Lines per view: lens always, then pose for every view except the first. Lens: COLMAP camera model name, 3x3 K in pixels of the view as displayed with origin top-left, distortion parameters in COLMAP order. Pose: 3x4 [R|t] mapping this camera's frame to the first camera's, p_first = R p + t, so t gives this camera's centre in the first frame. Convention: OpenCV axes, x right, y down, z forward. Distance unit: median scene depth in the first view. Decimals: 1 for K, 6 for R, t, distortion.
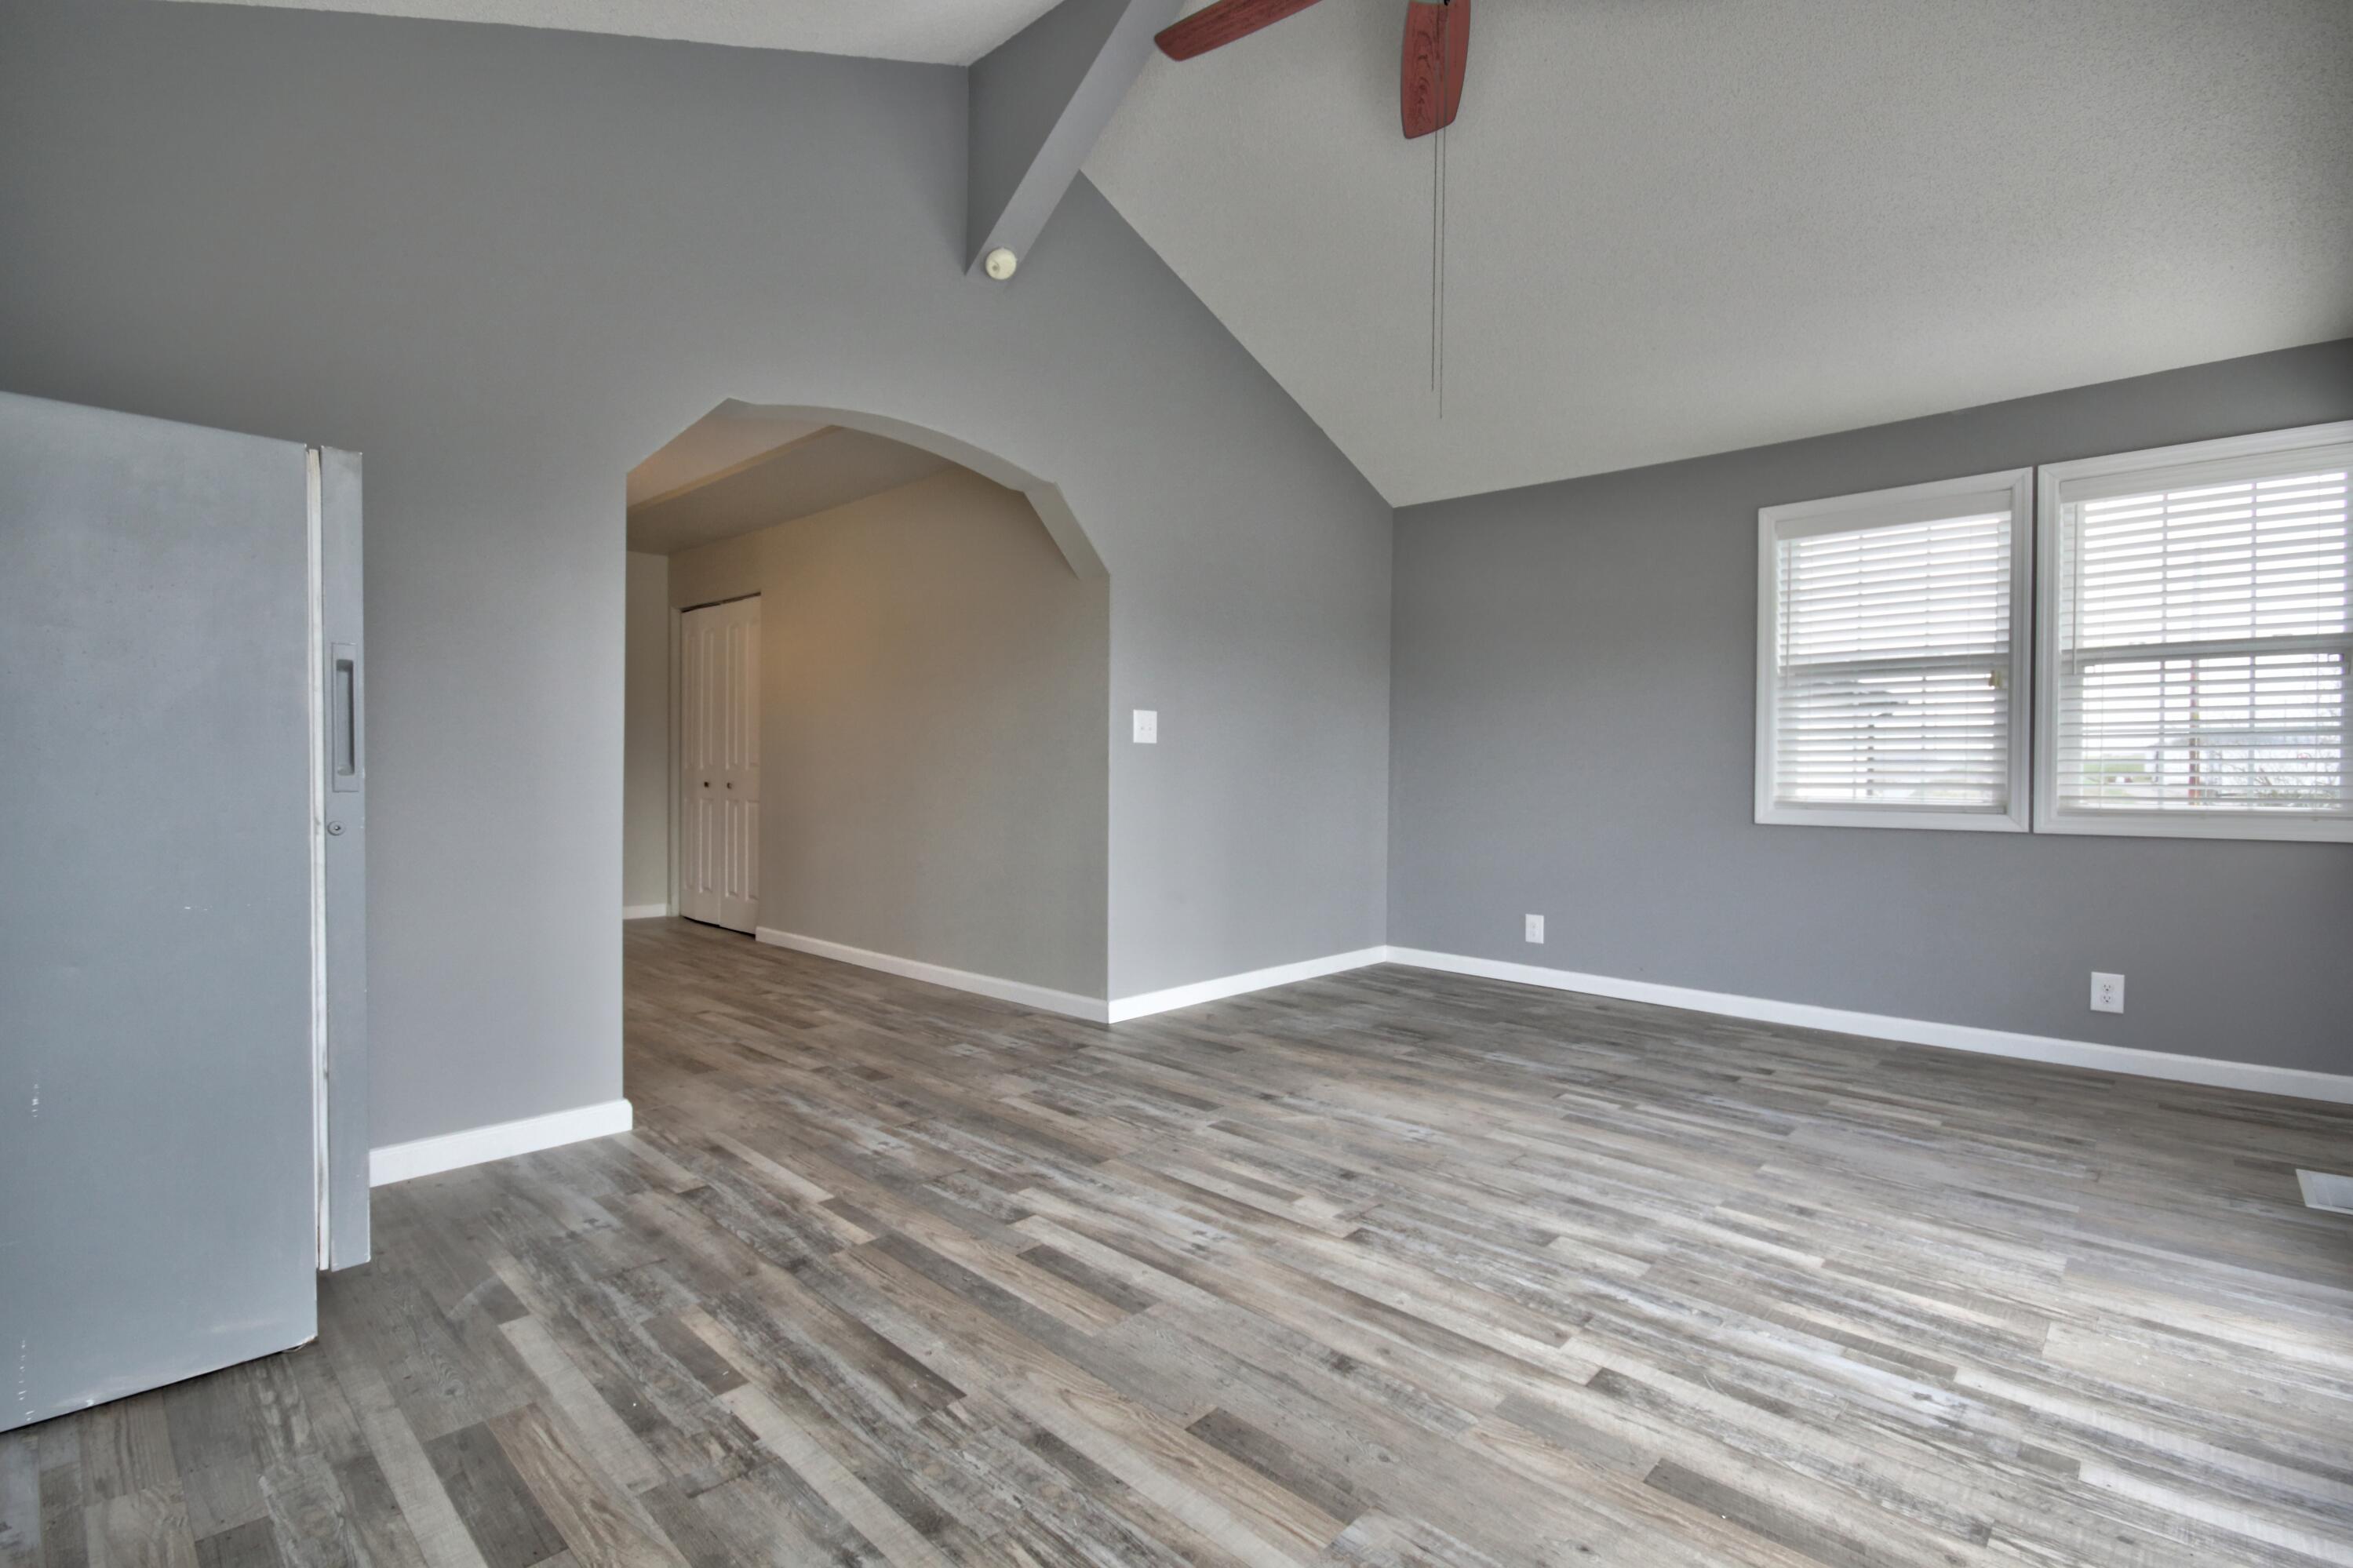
lens RADIAL K [[1057.1, 0, 1176.5], [0, 1057.1, 784.0], [0, 0, 1]] dist [-0.001446, -0.012330]
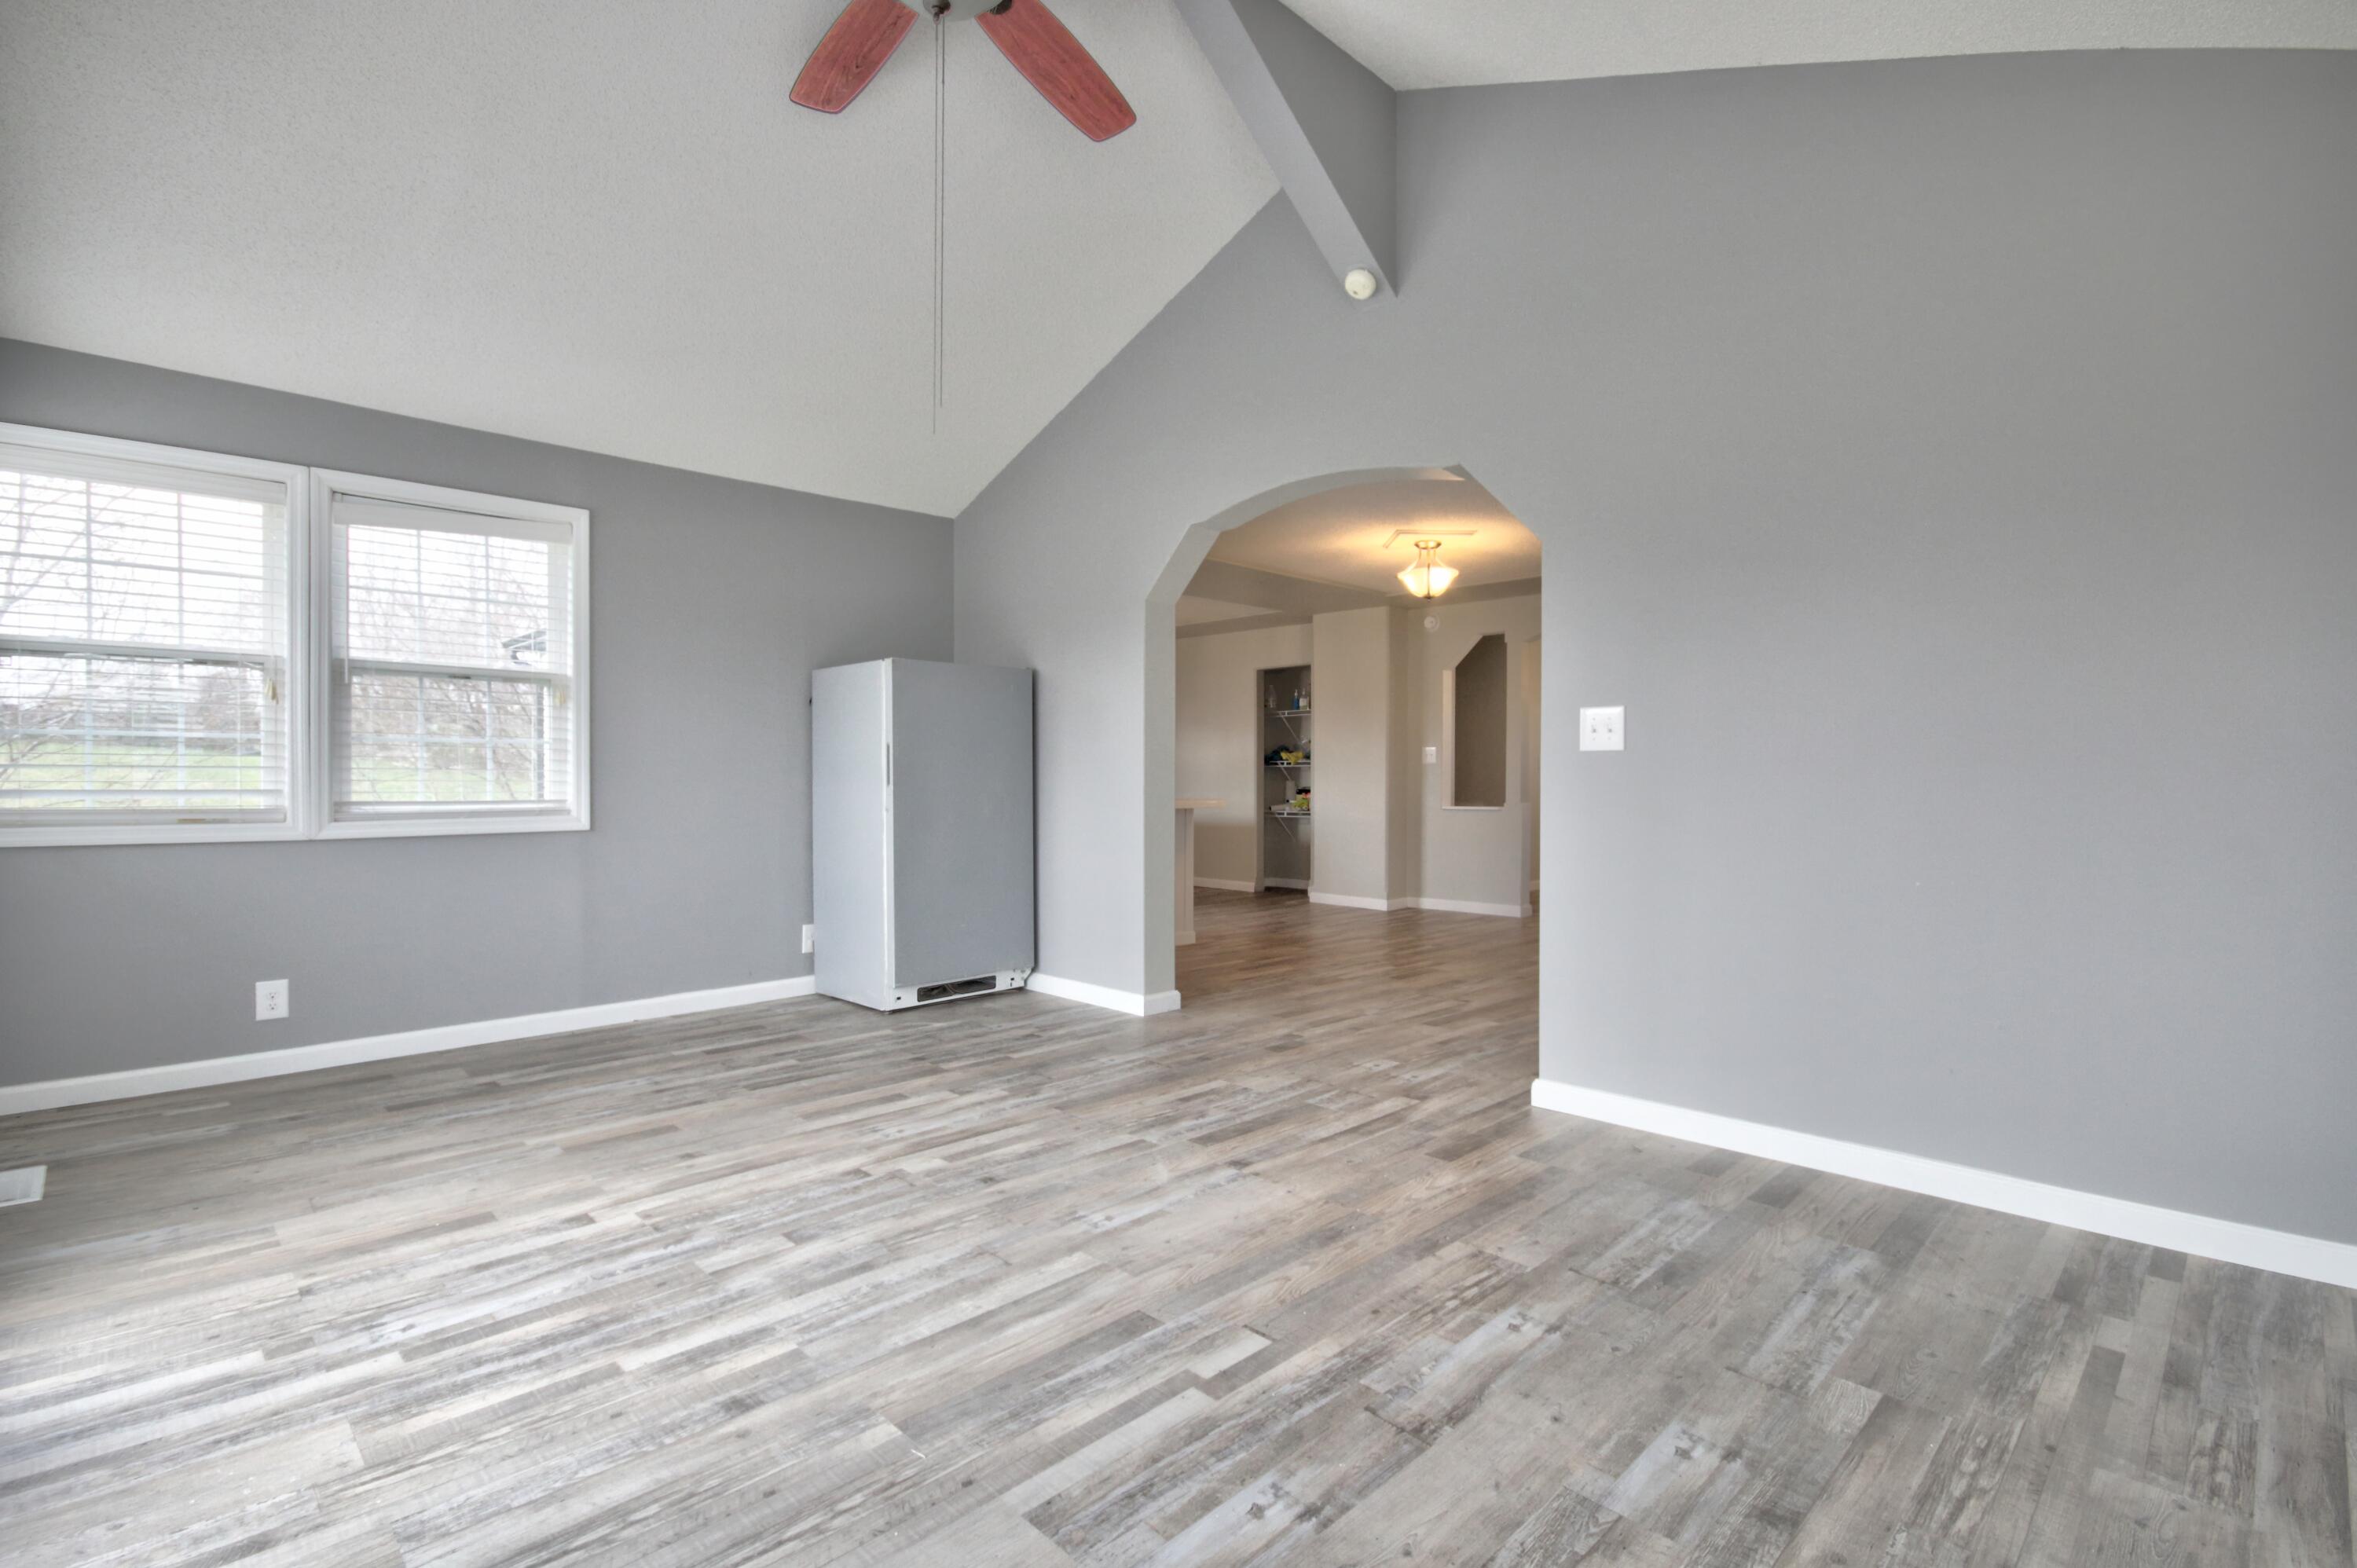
lens RADIAL K [[1079.1, 0, 1173.7], [0, 1079.1, 782.7], [0, 0, 1]] dist [0.008326, -0.013743]
pose [[-0.017439, -0.002635, -0.999844, 1.431893], [-0.015608, 0.999875, -0.002363, -0.019833], [0.999726, 0.015564, -0.017478, 1.407799]]
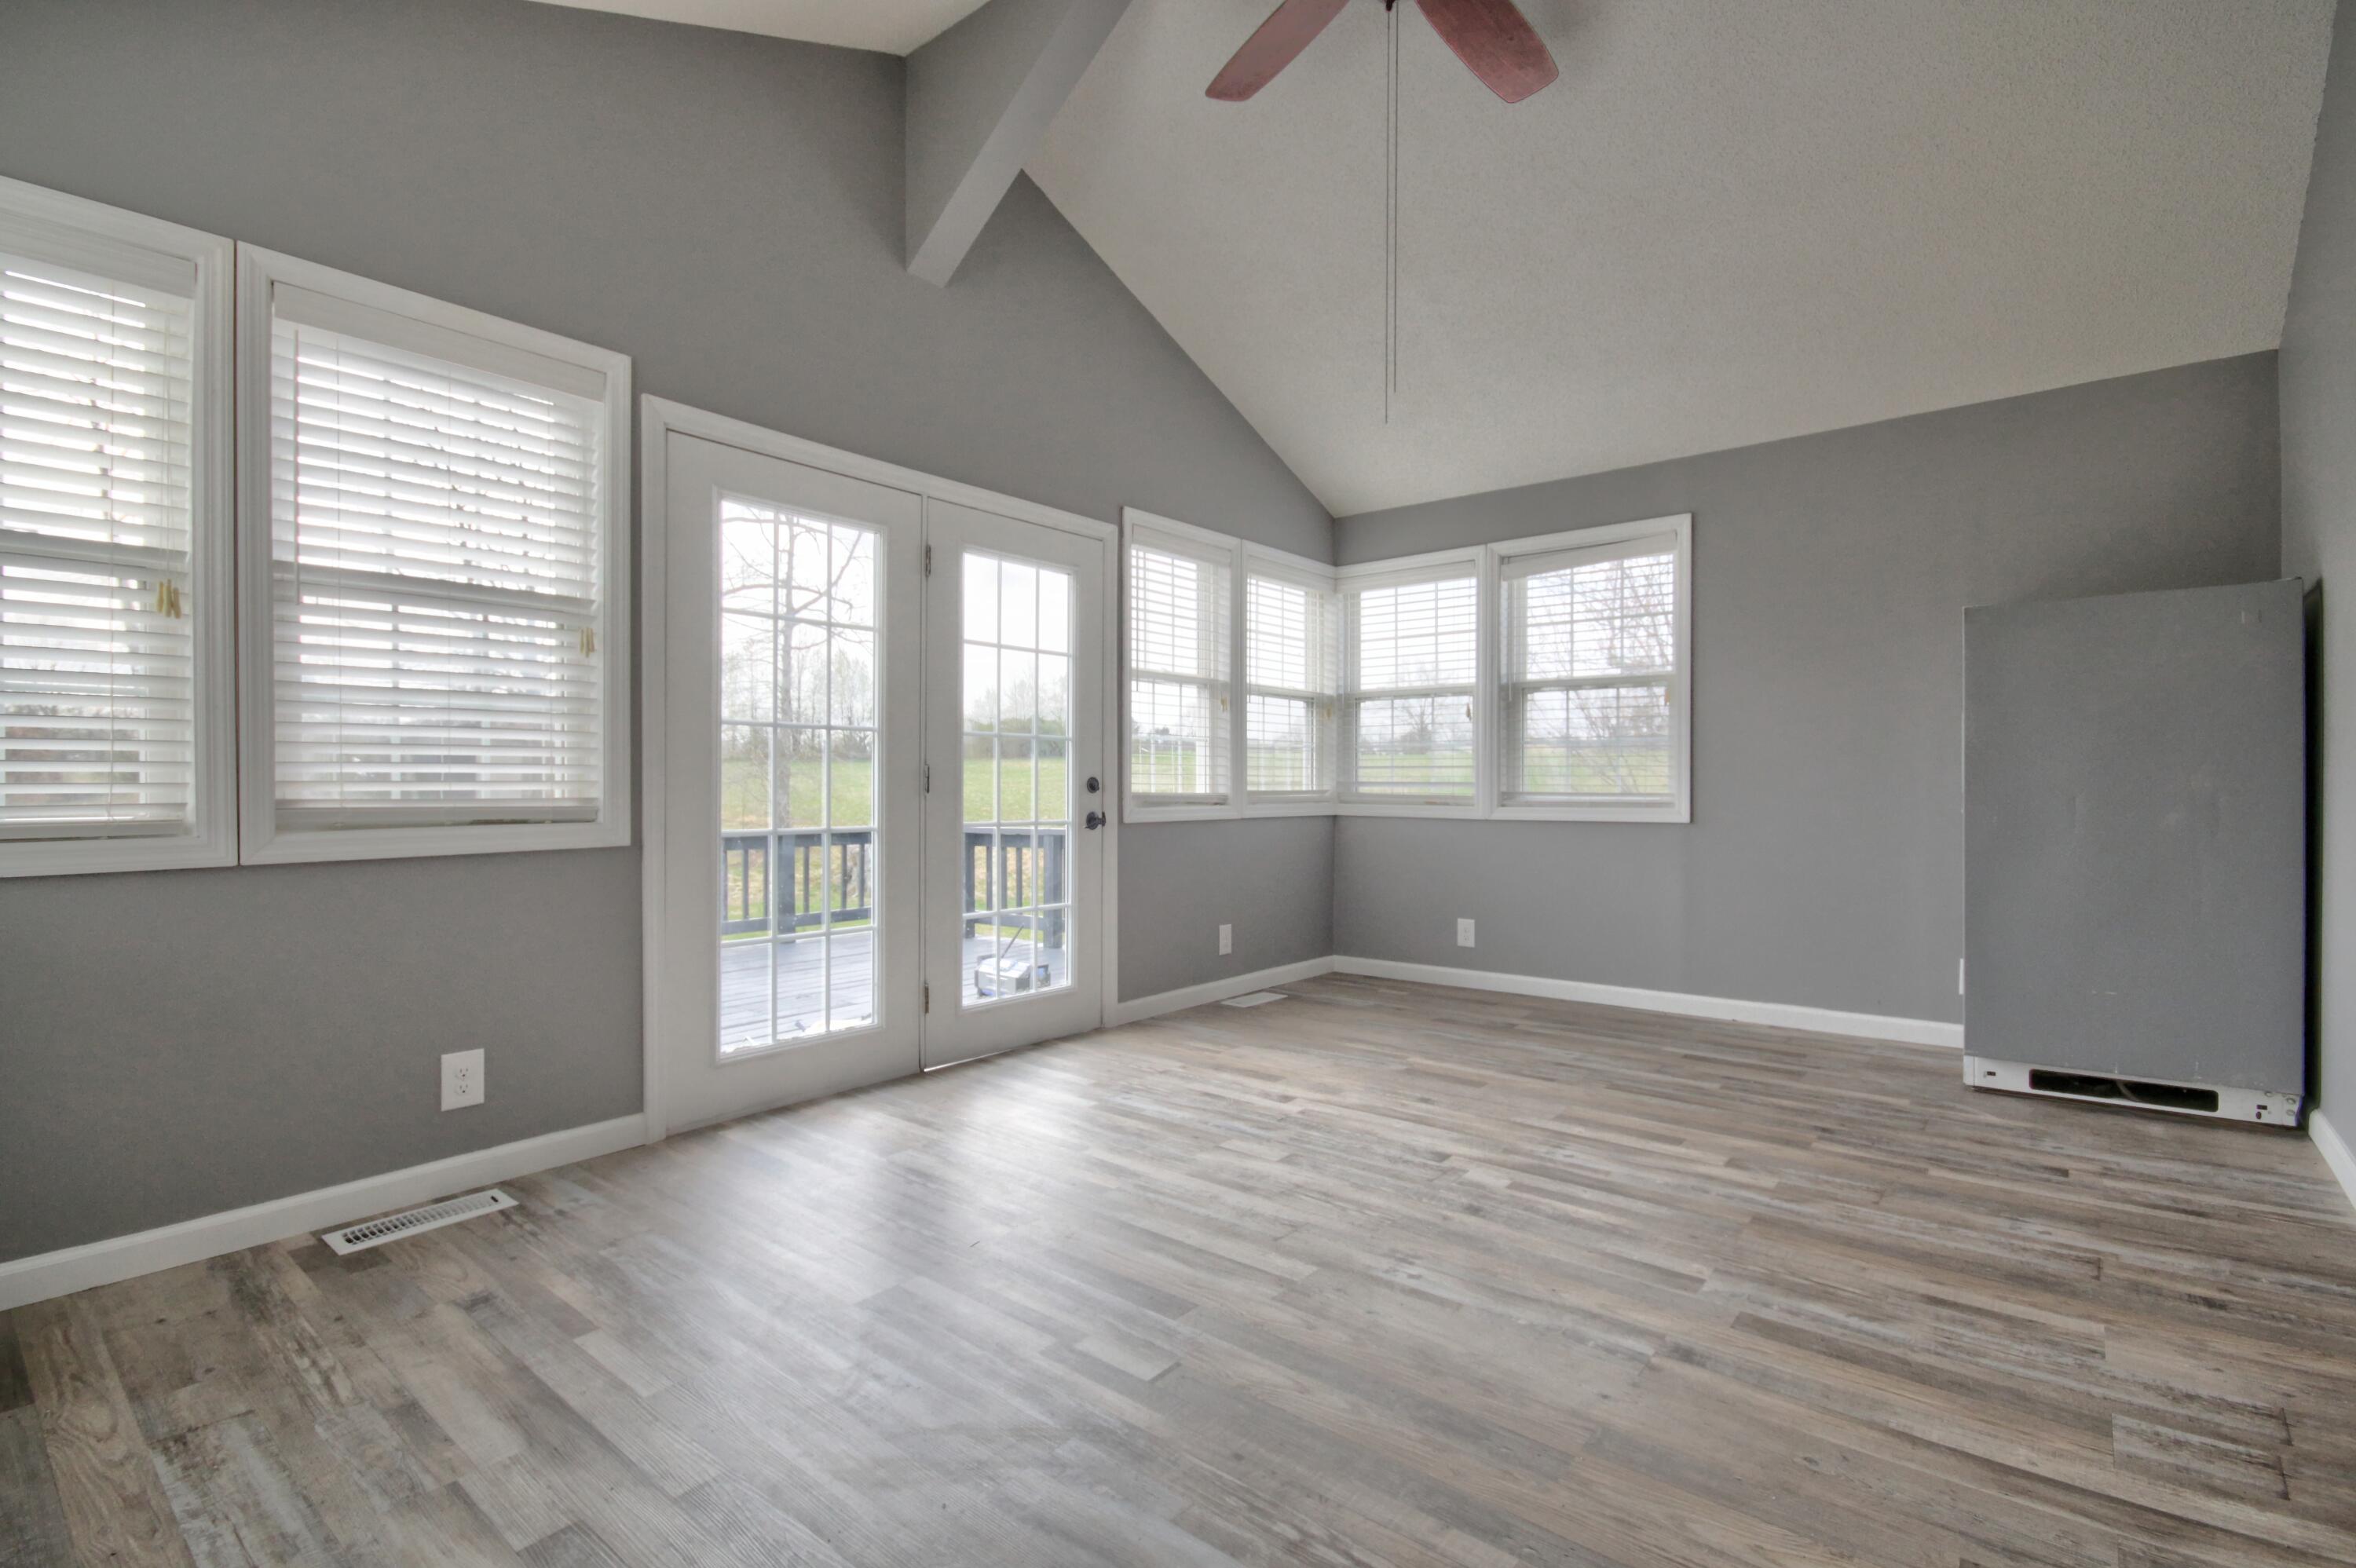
lens RADIAL K [[1092.8, 0, 1182.4], [0, 1092.8, 785.7], [0, 0, 1]] dist [0.006328, -0.013116]
pose [[-0.996781, -0.003773, -0.080089, 0.586039], [-0.005119, 0.999849, 0.016606, -0.020325], [0.080014, 0.016963, -0.996649, 2.282278]]
